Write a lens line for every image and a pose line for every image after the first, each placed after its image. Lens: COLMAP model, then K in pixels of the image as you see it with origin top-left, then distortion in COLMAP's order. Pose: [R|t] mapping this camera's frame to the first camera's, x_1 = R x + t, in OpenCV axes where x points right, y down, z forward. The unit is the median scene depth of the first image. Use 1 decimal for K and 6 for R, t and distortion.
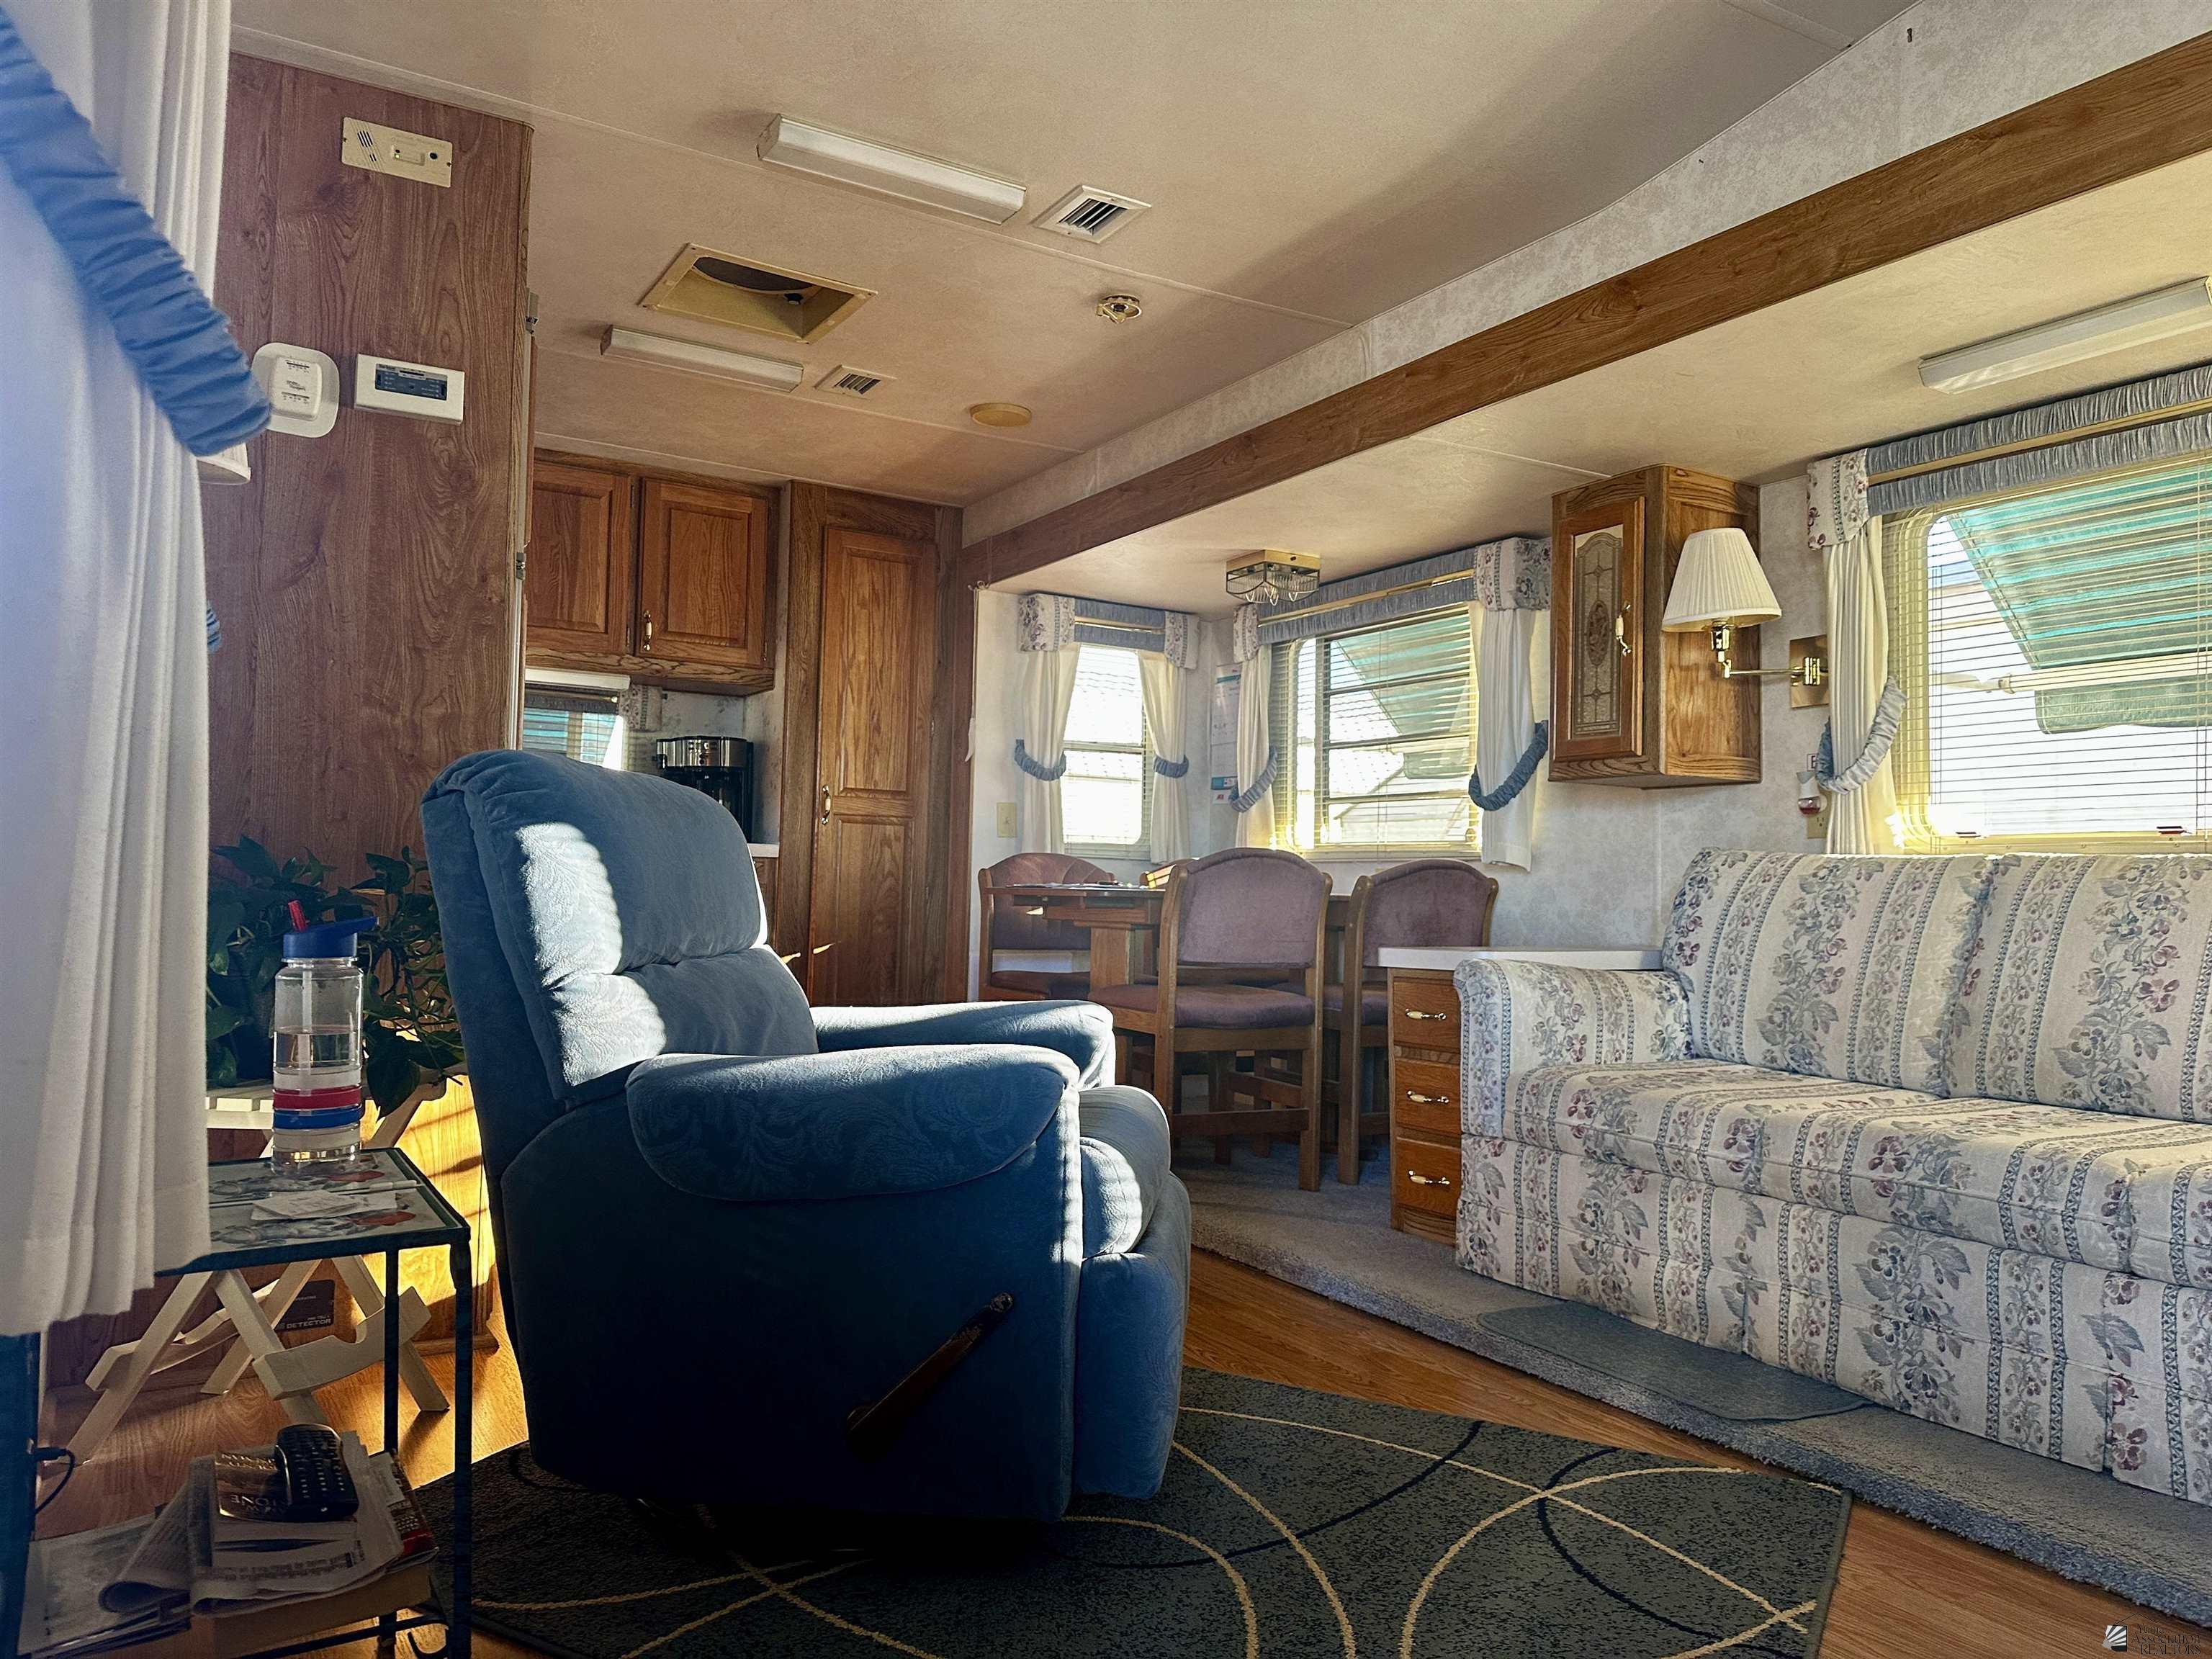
lens RADIAL K [[1561.9, 0, 1180.0], [0, 1561.9, 825.4], [0, 0, 1]] dist [0.044321, -0.057971]
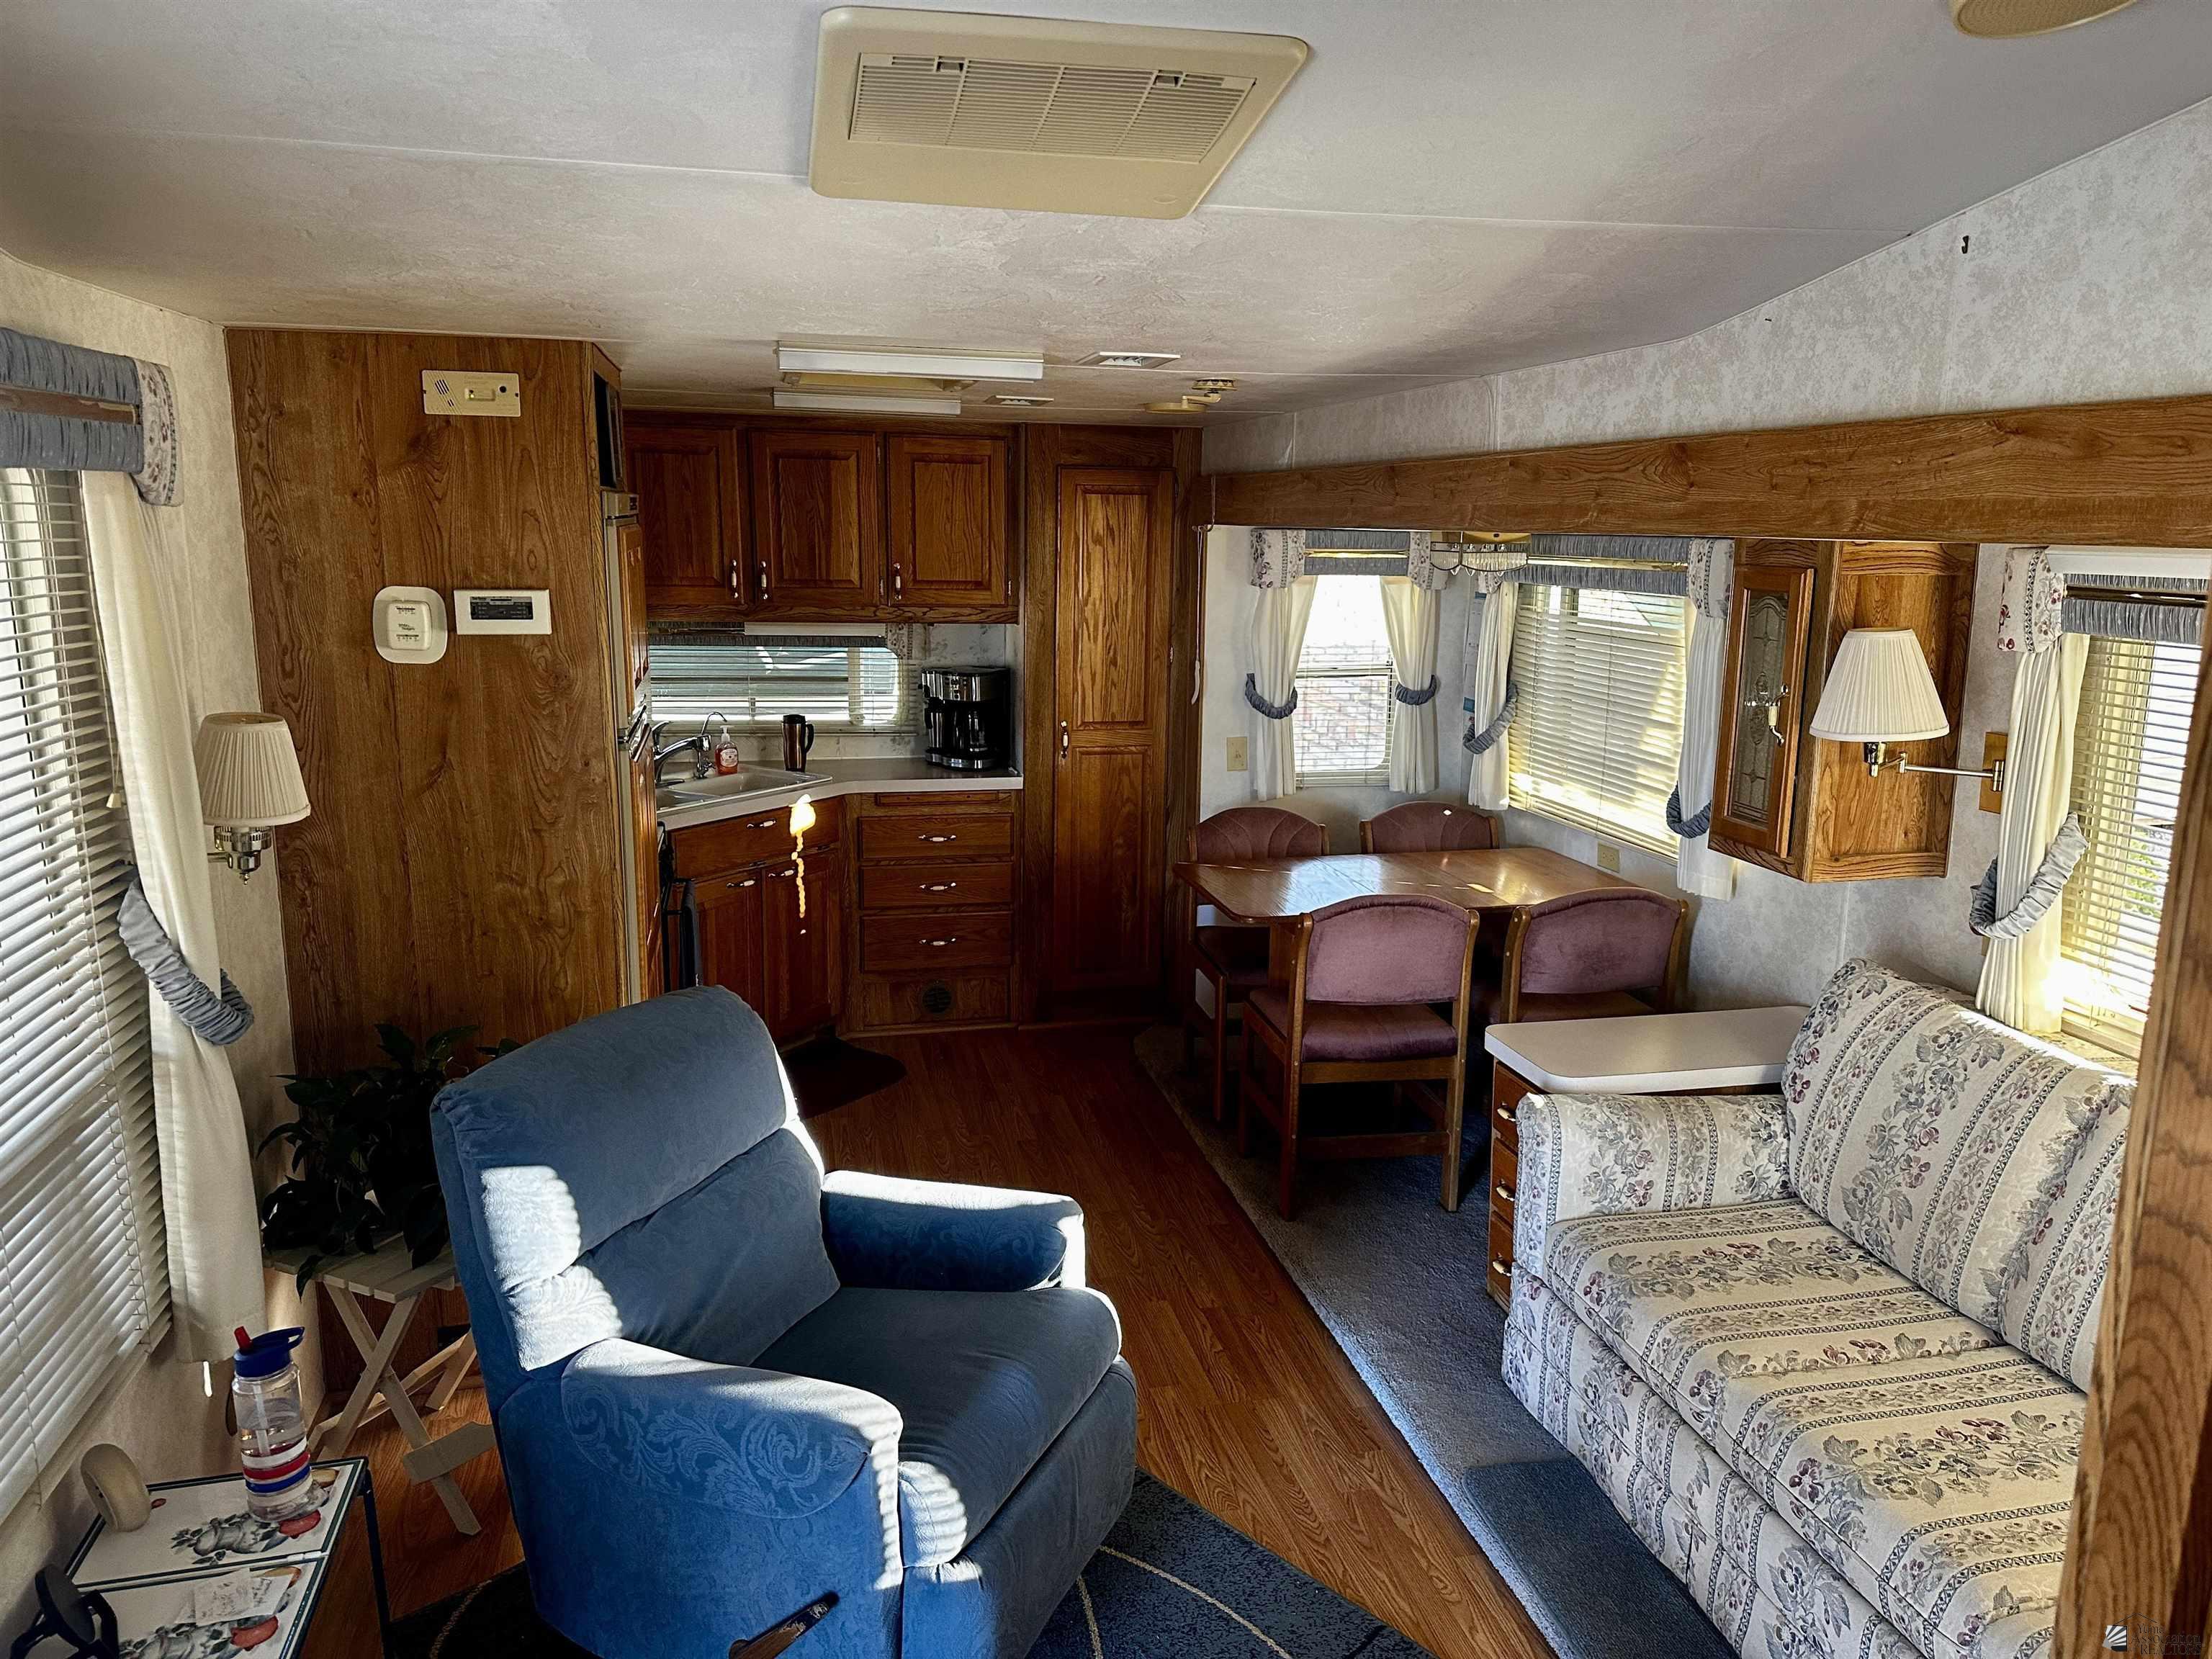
lens RADIAL K [[1596.7, 0, 1173.5], [0, 1596.7, 837.0], [0, 0, 1]] dist [0.004110, 0.003837]
pose [[0.951210, 0.061875, -0.302275, 0.268078], [0.010346, 0.972738, 0.231675, -0.312130], [0.308369, -0.223500, 0.924638, 0.040900]]
